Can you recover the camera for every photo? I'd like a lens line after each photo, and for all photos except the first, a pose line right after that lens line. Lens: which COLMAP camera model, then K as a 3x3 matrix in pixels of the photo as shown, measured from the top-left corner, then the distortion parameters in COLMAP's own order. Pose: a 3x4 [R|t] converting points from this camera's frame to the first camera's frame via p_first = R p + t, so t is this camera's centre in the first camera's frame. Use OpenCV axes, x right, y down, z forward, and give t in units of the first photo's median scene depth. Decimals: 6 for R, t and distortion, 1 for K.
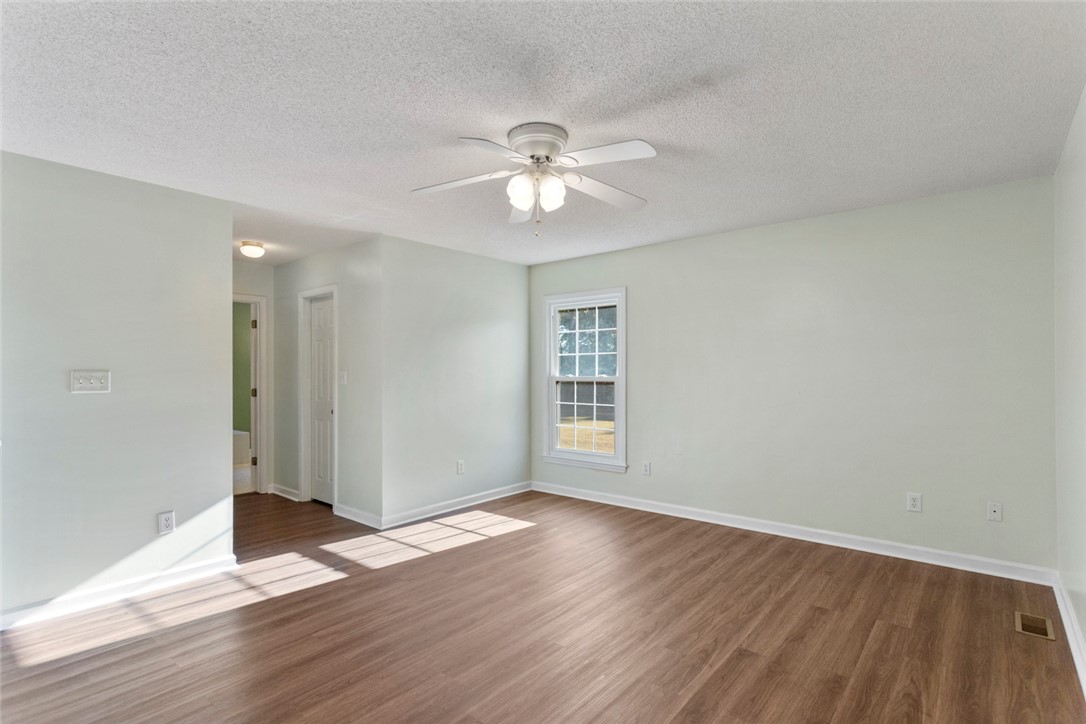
lens RADIAL K [[519.9, 0, 539.7], [0, 519.9, 369.1], [0, 0, 1]] dist [0.003269, 0.001530]
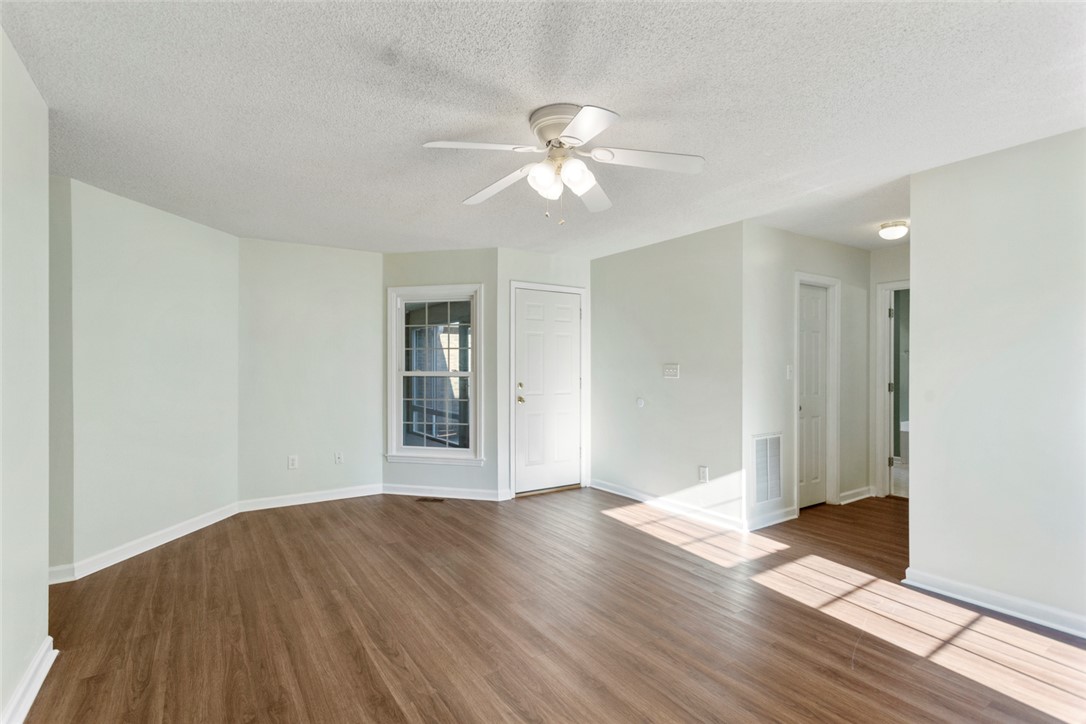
lens RADIAL K [[519.9, 0, 541.9], [0, 519.9, 361.5], [0, 0, 1]] dist [0.003269, 0.001530]
pose [[-0.290668, -0.011685, -0.956753, 0.706651], [0.005361, 0.999890, -0.013840, 0.013142], [0.956809, -0.009152, -0.290574, 0.965757]]
